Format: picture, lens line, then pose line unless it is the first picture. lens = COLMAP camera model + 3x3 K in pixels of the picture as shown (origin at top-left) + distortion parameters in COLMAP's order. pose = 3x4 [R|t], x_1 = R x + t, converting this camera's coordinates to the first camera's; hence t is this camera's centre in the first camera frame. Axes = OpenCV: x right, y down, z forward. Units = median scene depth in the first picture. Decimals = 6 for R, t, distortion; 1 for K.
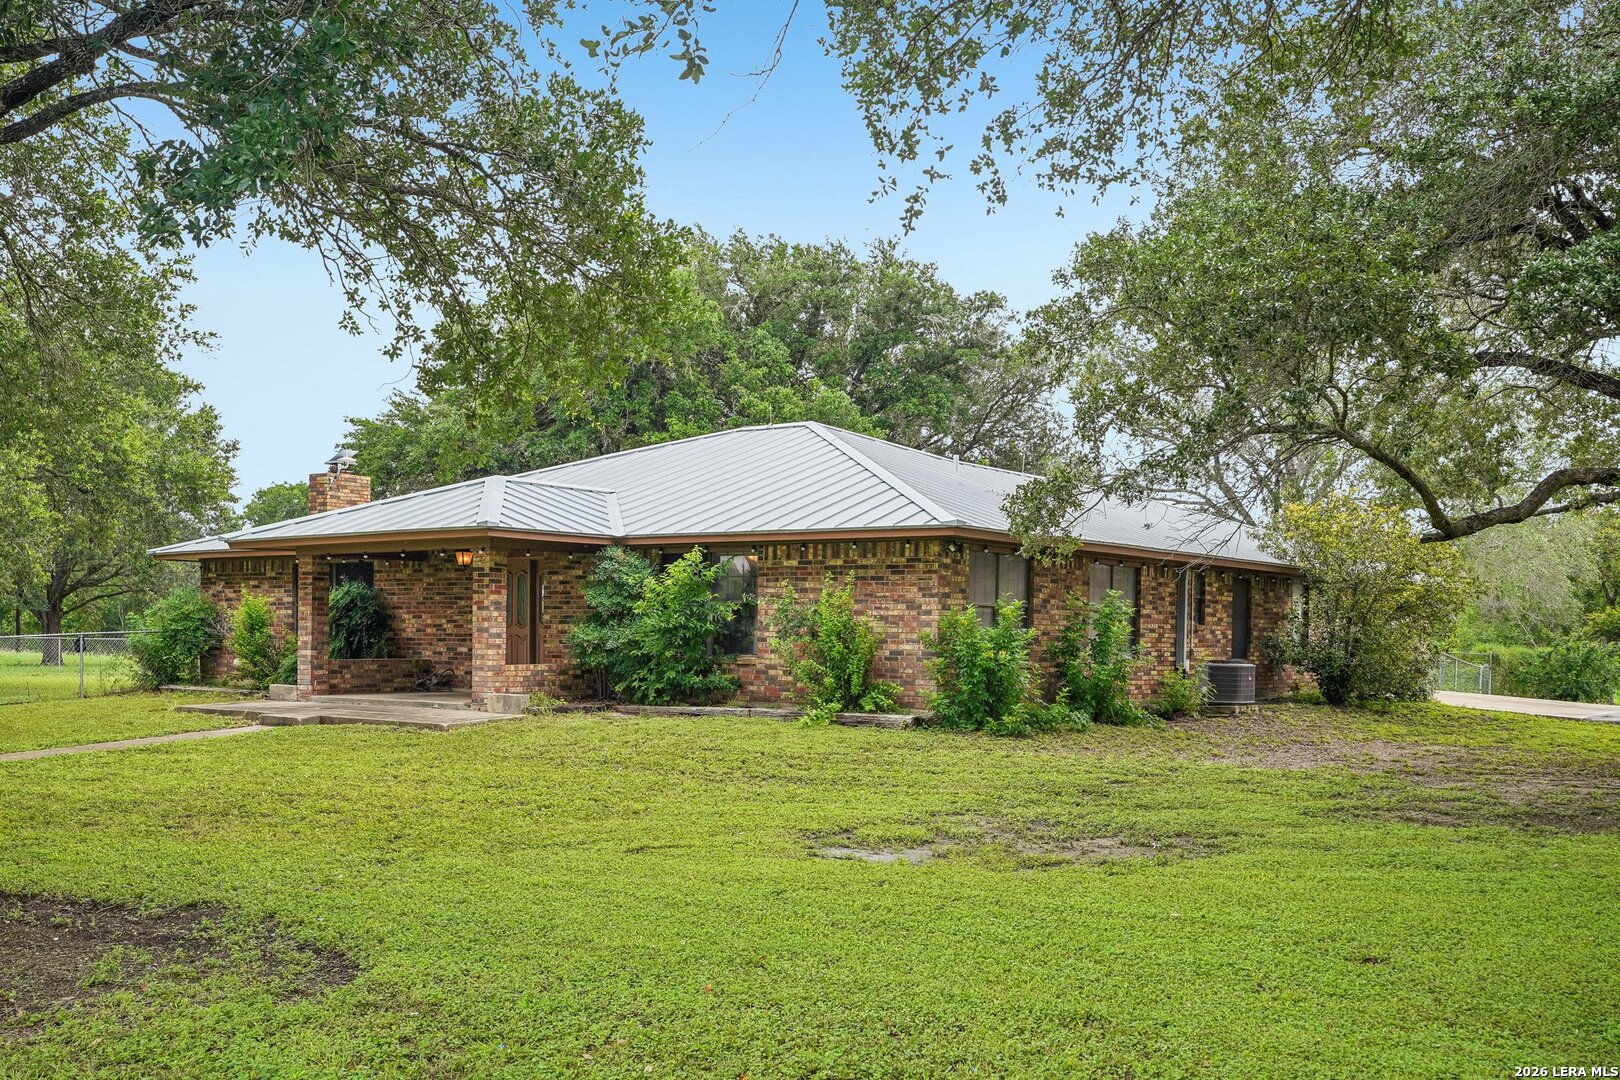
lens RADIAL K [[1583.7, 0, 807.4], [0, 1583.7, 545.7], [0, 0, 1]] dist [0.003961, 0.000000]
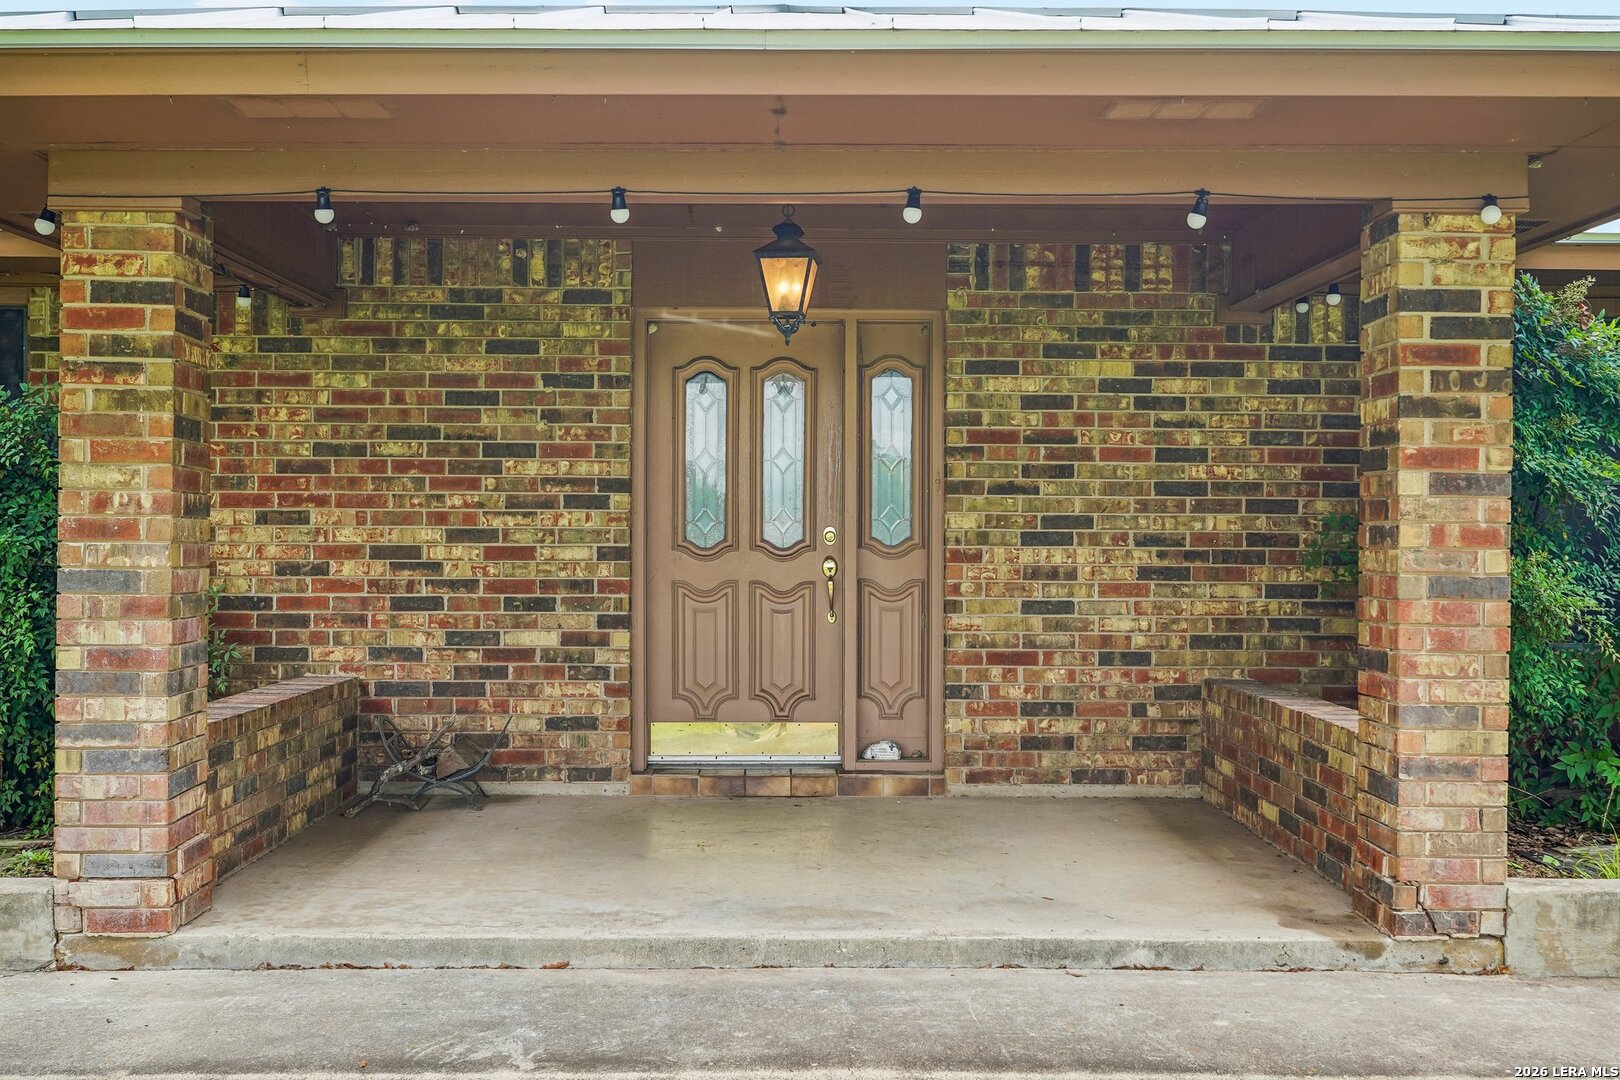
lens RADIAL K [[1583.7, 0, 811.5], [0, 1583.7, 525.3], [0, 0, 1]] dist [0.003961, 0.000000]
pose [[0.802716, -0.000864, 0.596361, -0.400088], [-0.030473, 0.998633, 0.042466, 0.038475], [-0.595582, -0.052261, 0.801592, 0.881000]]
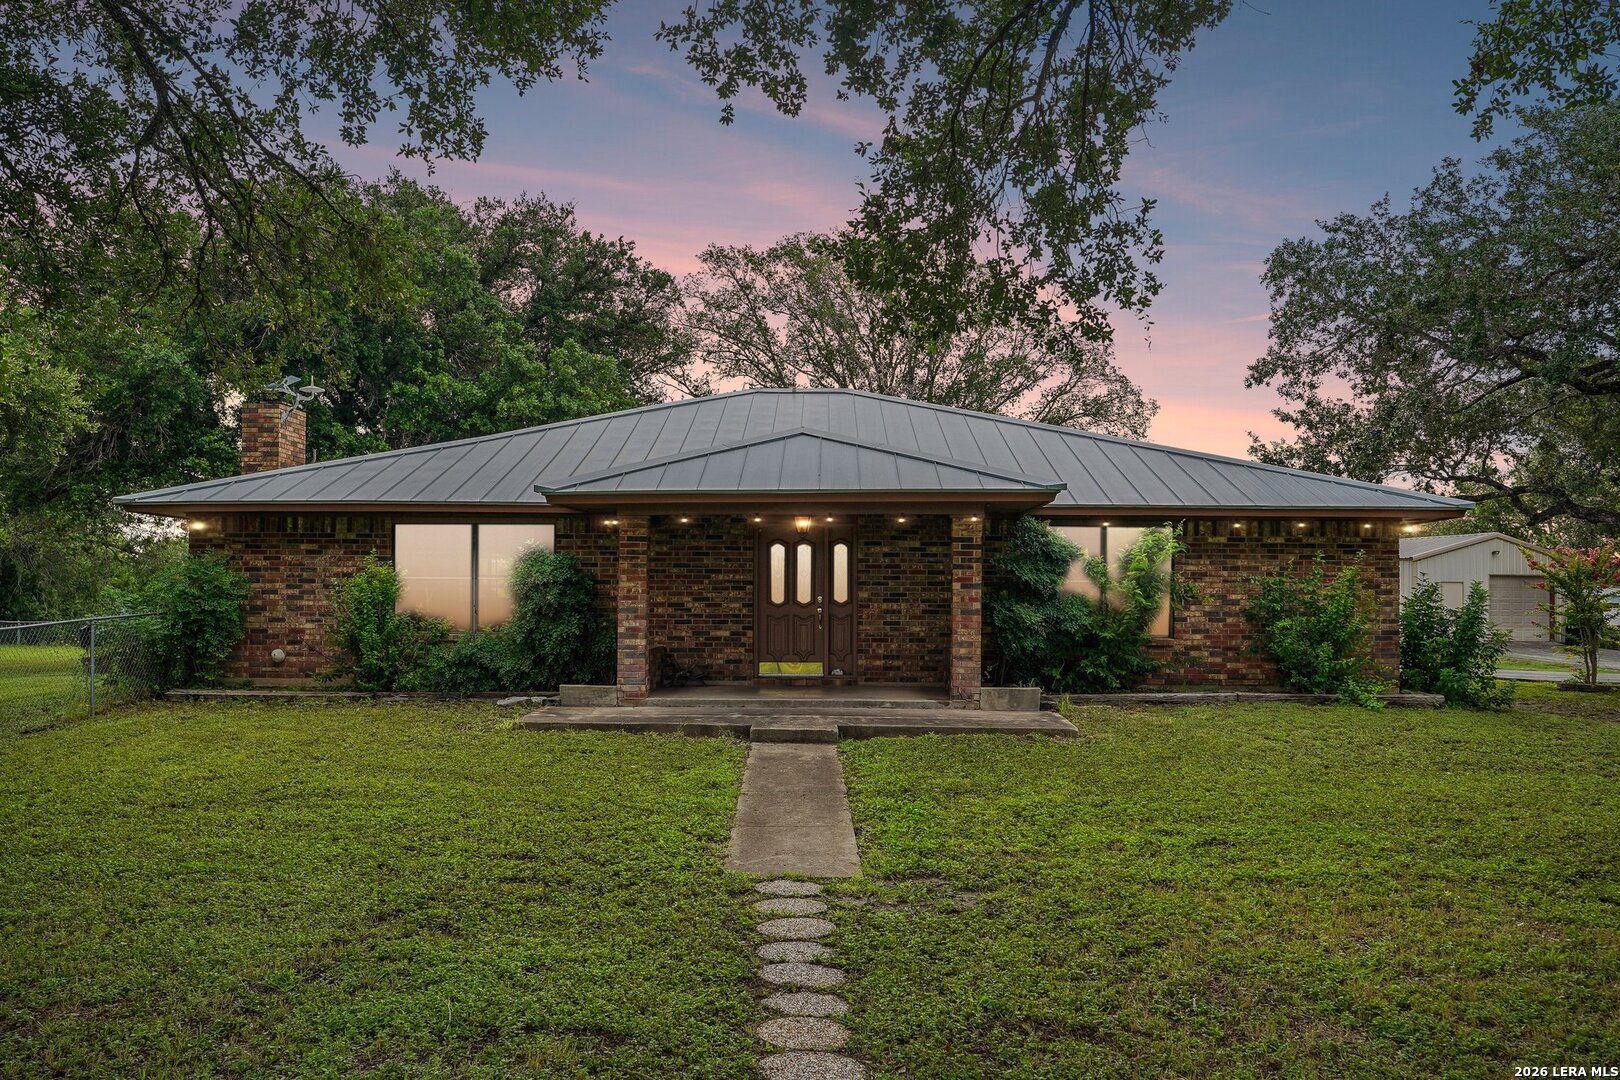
lens RADIAL K [[1354.8, 0, 806.9], [0, 1354.8, 544.6], [0, 0, 1]] dist [0.000036, -0.000019]
pose [[0.827336, 0.018386, 0.561407, -0.676644], [-0.028195, 0.999564, 0.008815, 0.013597], [-0.561000, -0.023122, 0.827493, 0.456766]]
